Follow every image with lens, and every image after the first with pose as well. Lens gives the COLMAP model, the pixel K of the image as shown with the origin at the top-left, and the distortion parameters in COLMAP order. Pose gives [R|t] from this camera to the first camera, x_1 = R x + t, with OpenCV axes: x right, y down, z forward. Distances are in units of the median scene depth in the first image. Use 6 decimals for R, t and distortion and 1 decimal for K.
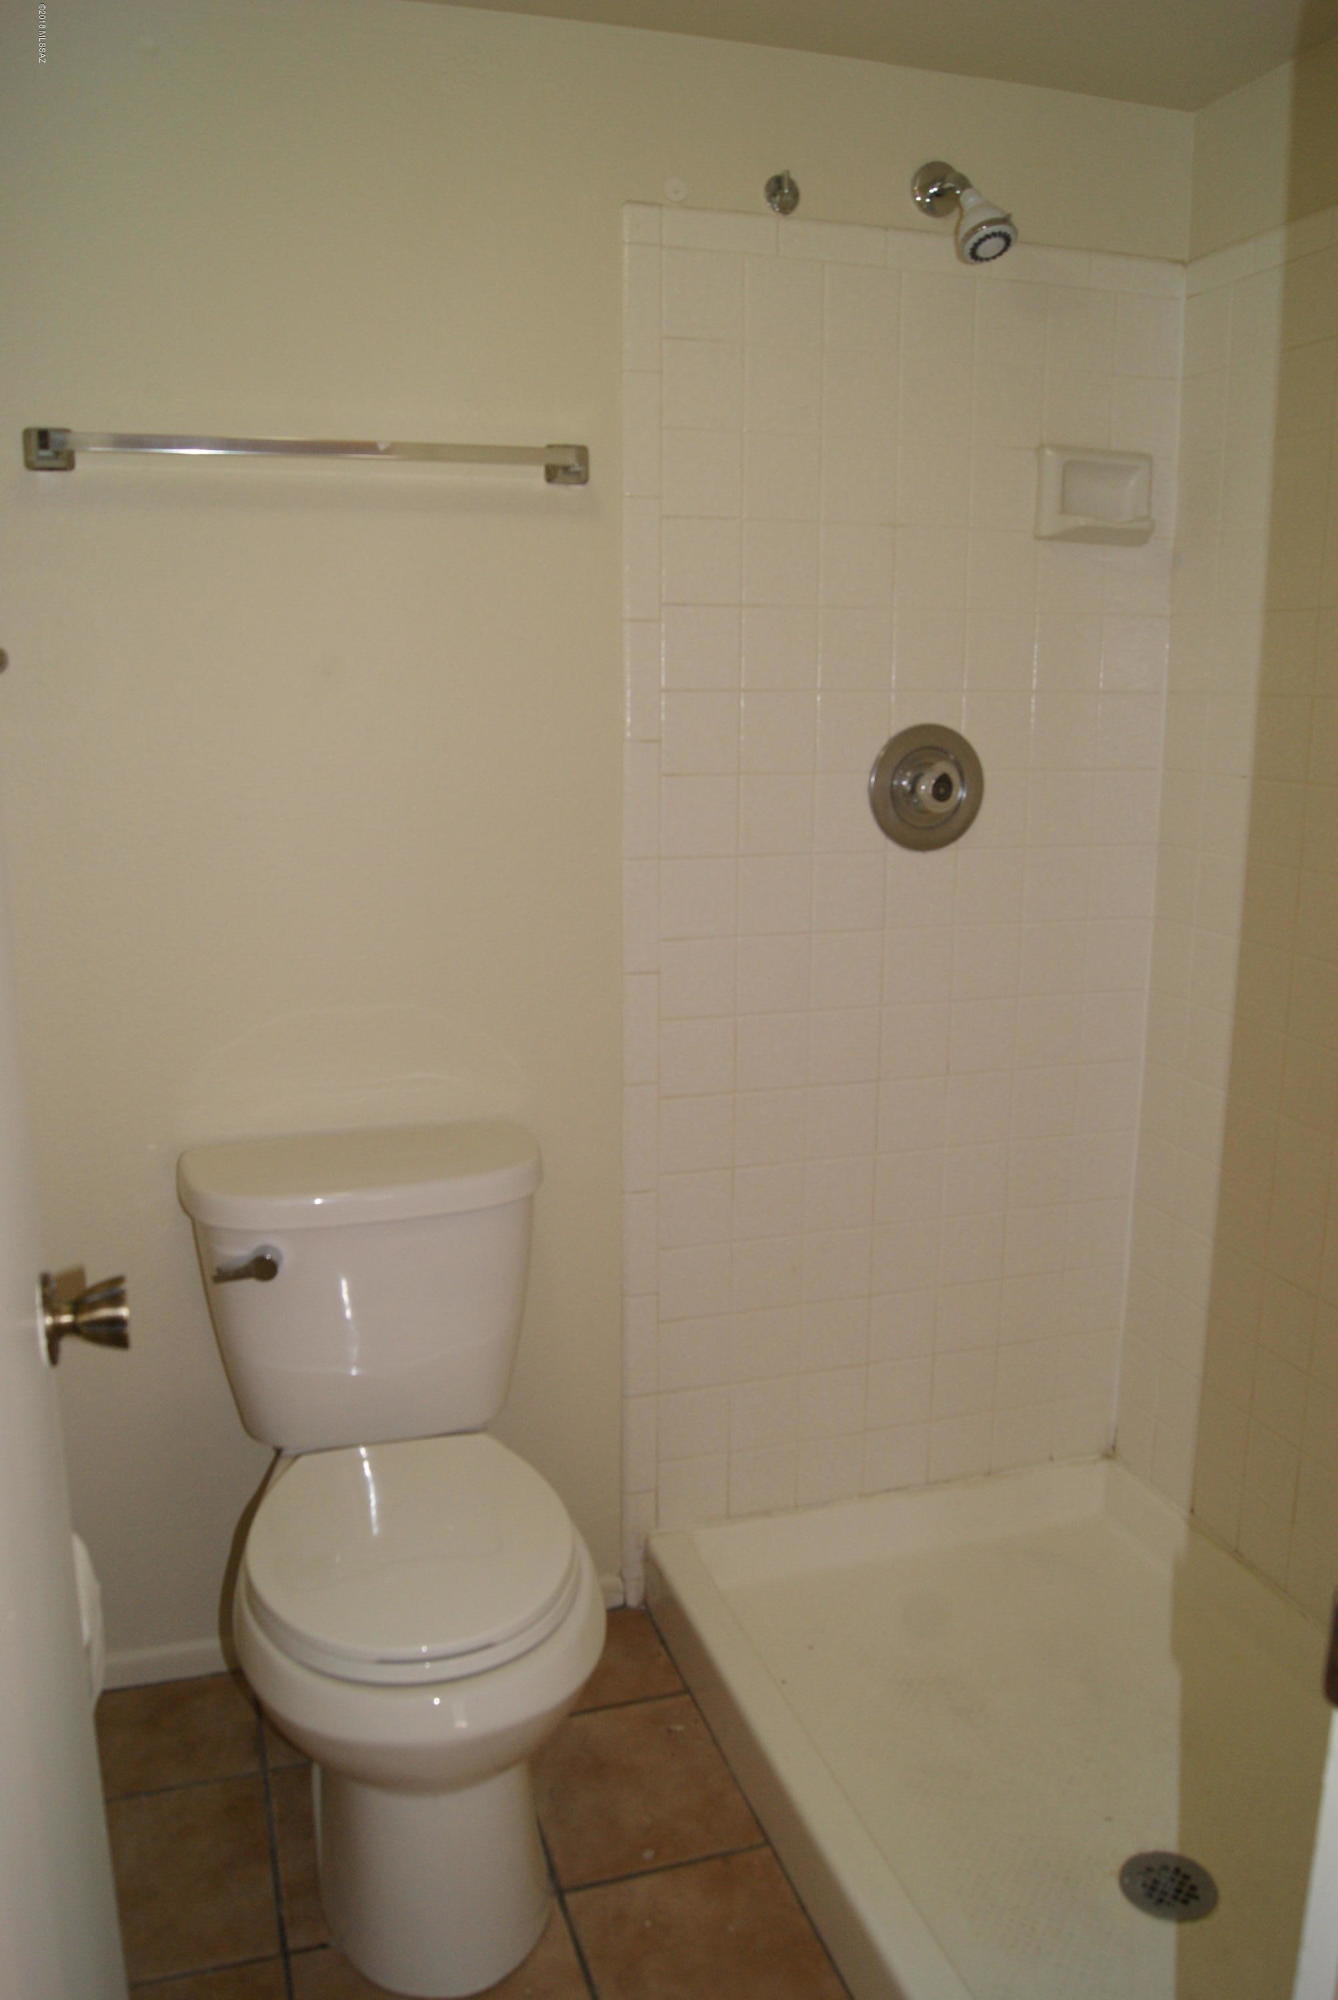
lens RADIAL K [[1549.5, 0, 670.5], [0, 1549.5, 994.1], [0, 0, 1]] dist [-0.083497, 0.017023]
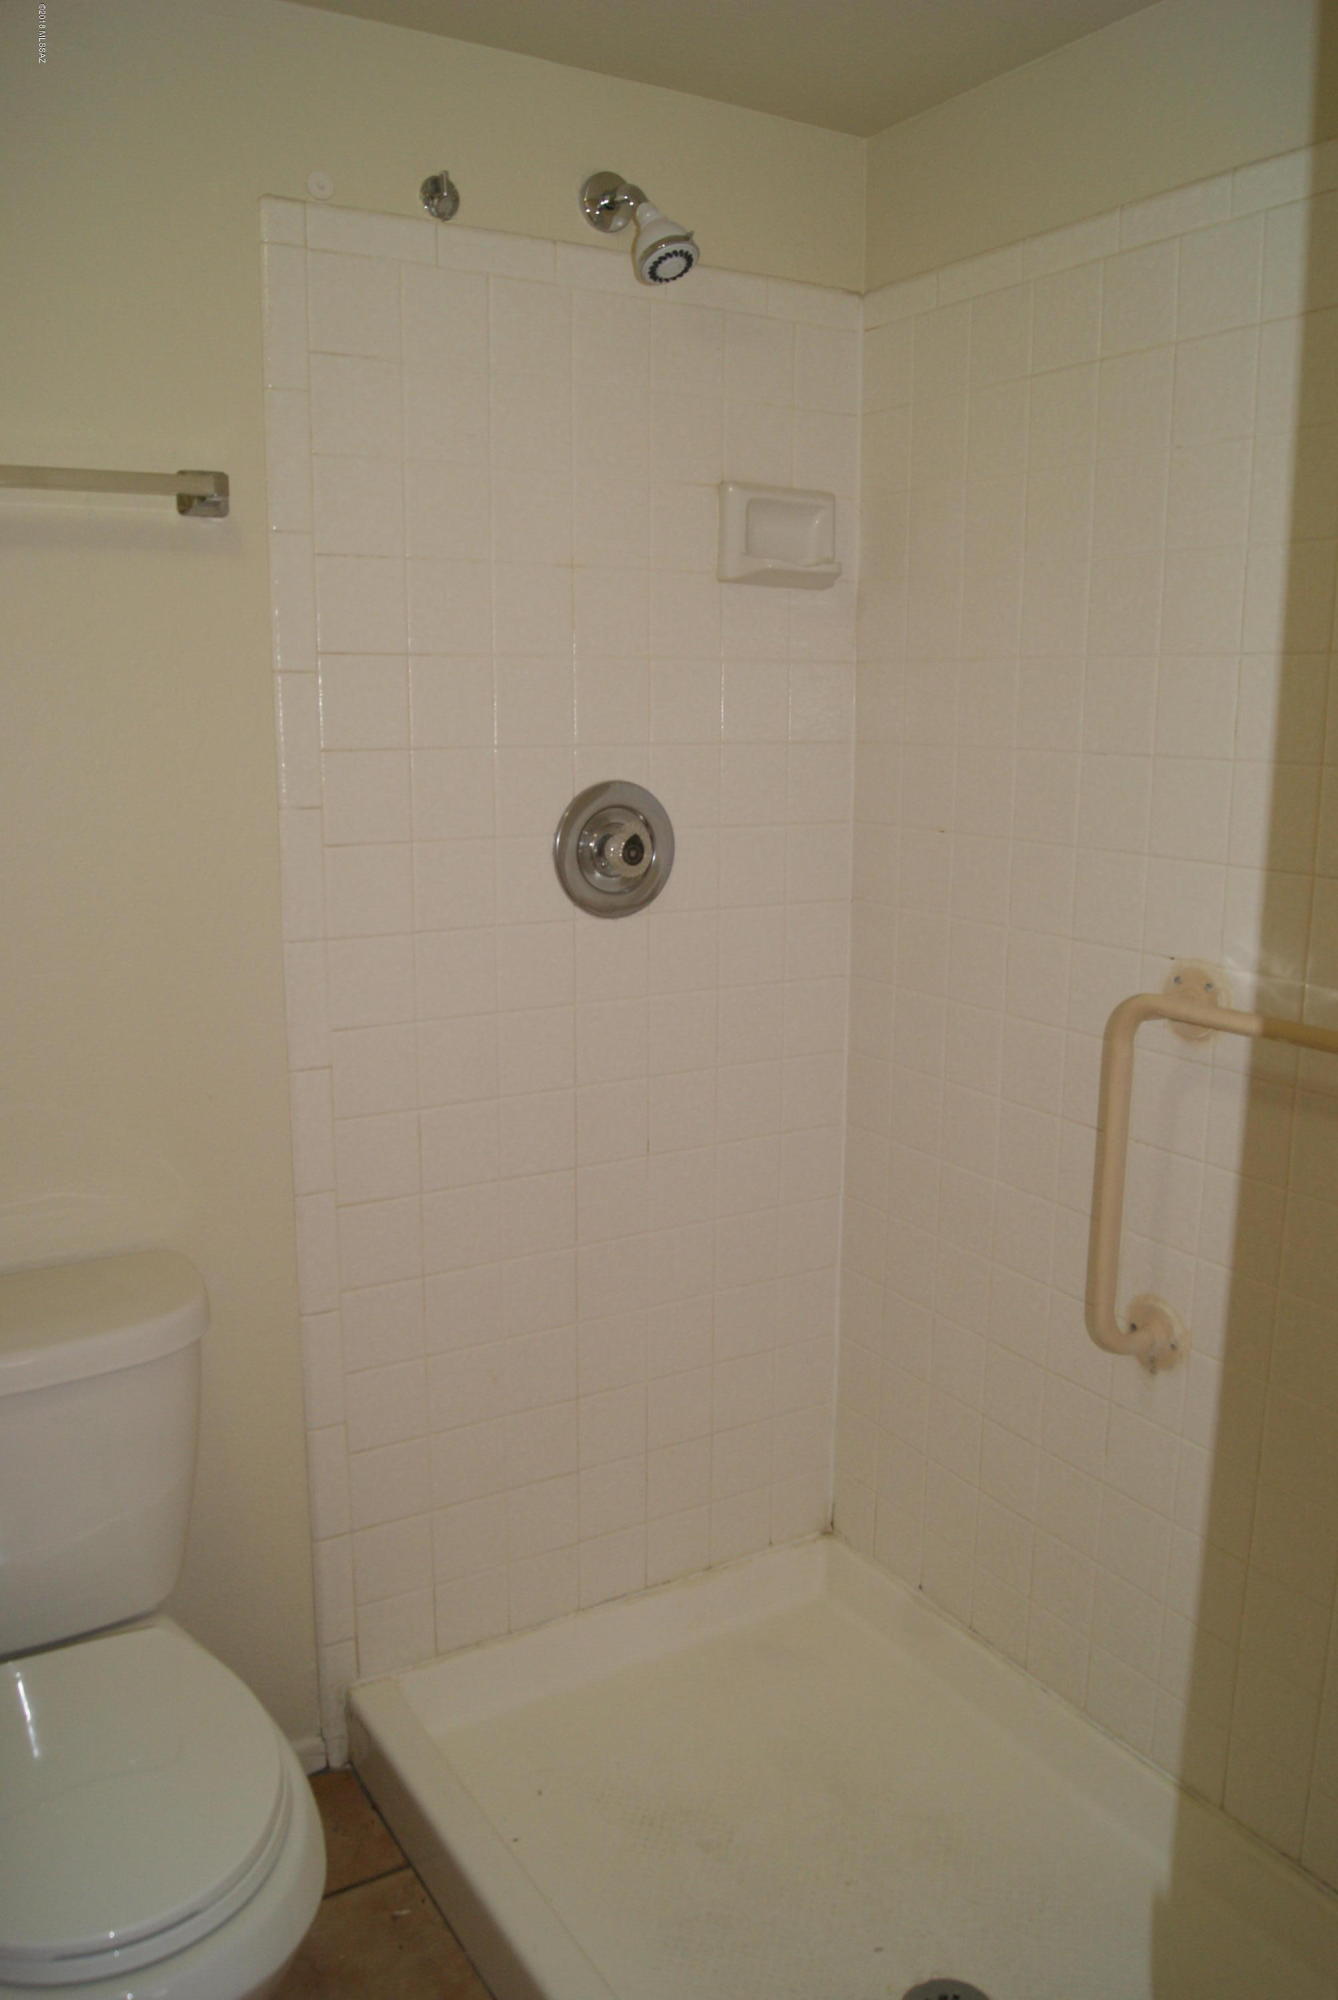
lens RADIAL K [[1549.5, 0, 665.4], [0, 1549.5, 1006.6], [0, 0, 1]] dist [-0.083497, 0.017023]
pose [[0.972517, -0.046103, 0.228220, -0.021499], [0.048130, 0.998836, -0.003322, -0.036947], [-0.227802, 0.014215, 0.973604, 0.096689]]
